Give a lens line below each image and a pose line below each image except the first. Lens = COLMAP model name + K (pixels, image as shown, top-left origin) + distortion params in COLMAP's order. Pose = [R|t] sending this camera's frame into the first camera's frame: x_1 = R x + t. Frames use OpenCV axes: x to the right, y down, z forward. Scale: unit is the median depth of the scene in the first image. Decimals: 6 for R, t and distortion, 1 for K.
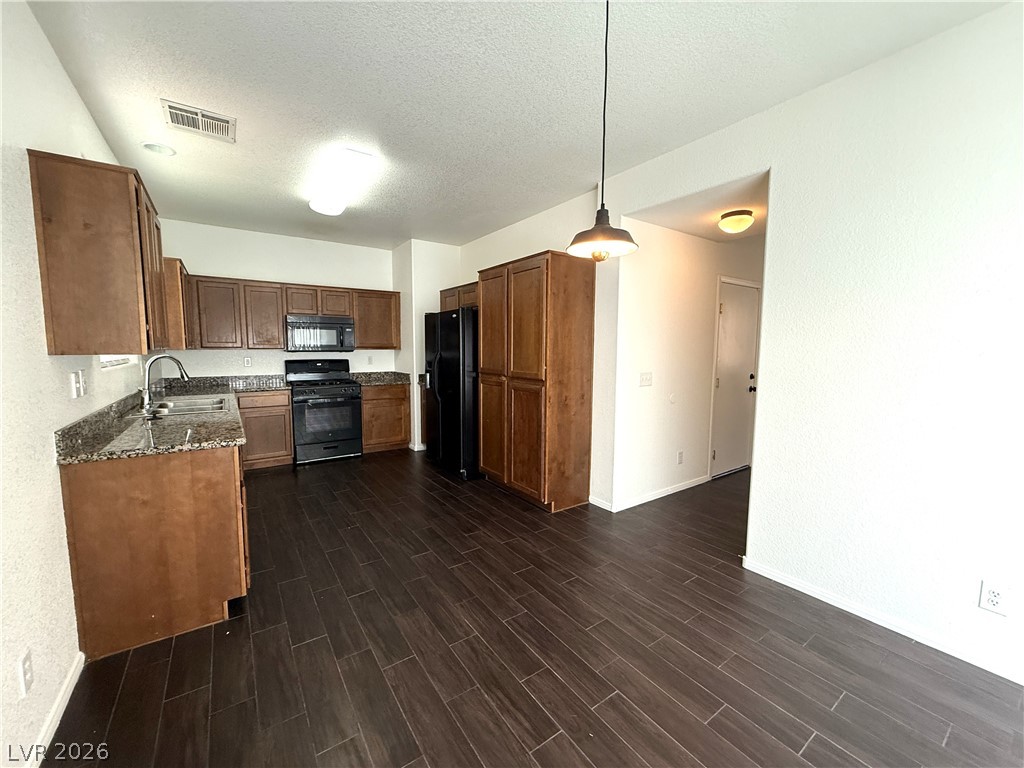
lens RADIAL K [[407.7, 0, 510.4], [0, 407.7, 385.8], [0, 0, 1]] dist [0.000618, 0.000222]
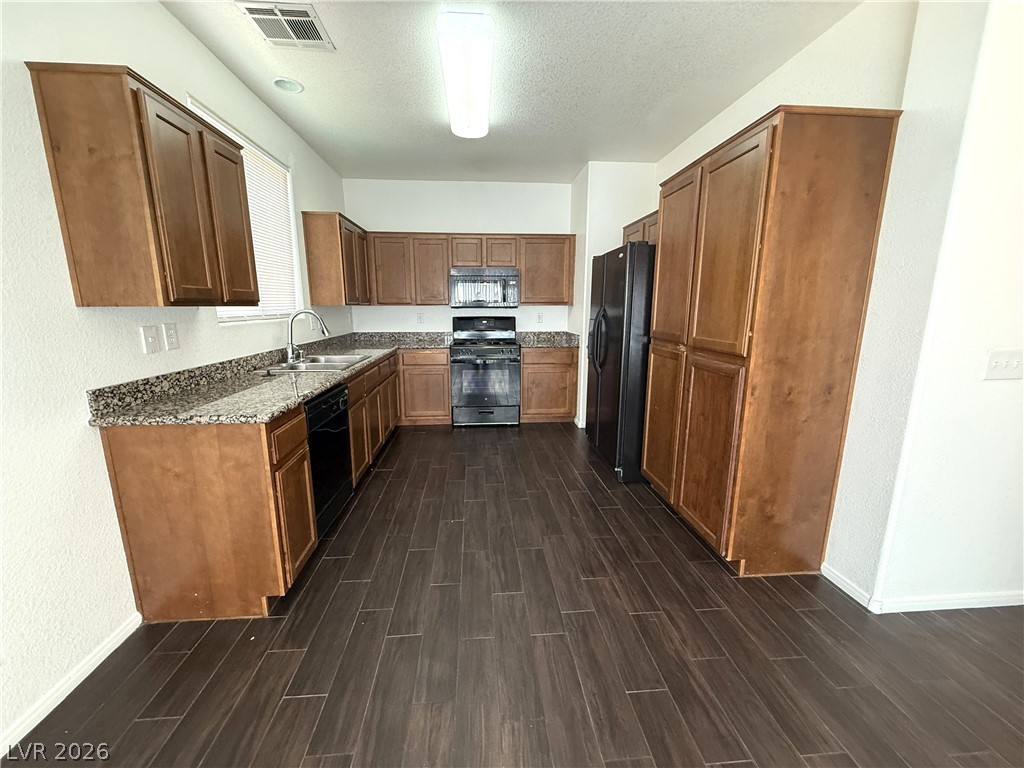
lens RADIAL K [[407.7, 0, 509.3], [0, 407.7, 384.6], [0, 0, 1]] dist [0.000618, 0.000222]
pose [[0.862163, 0.092956, -0.498030, 0.085196], [-0.044132, 0.993067, 0.108953, -0.021847], [0.504705, -0.071956, 0.860288, 0.339576]]
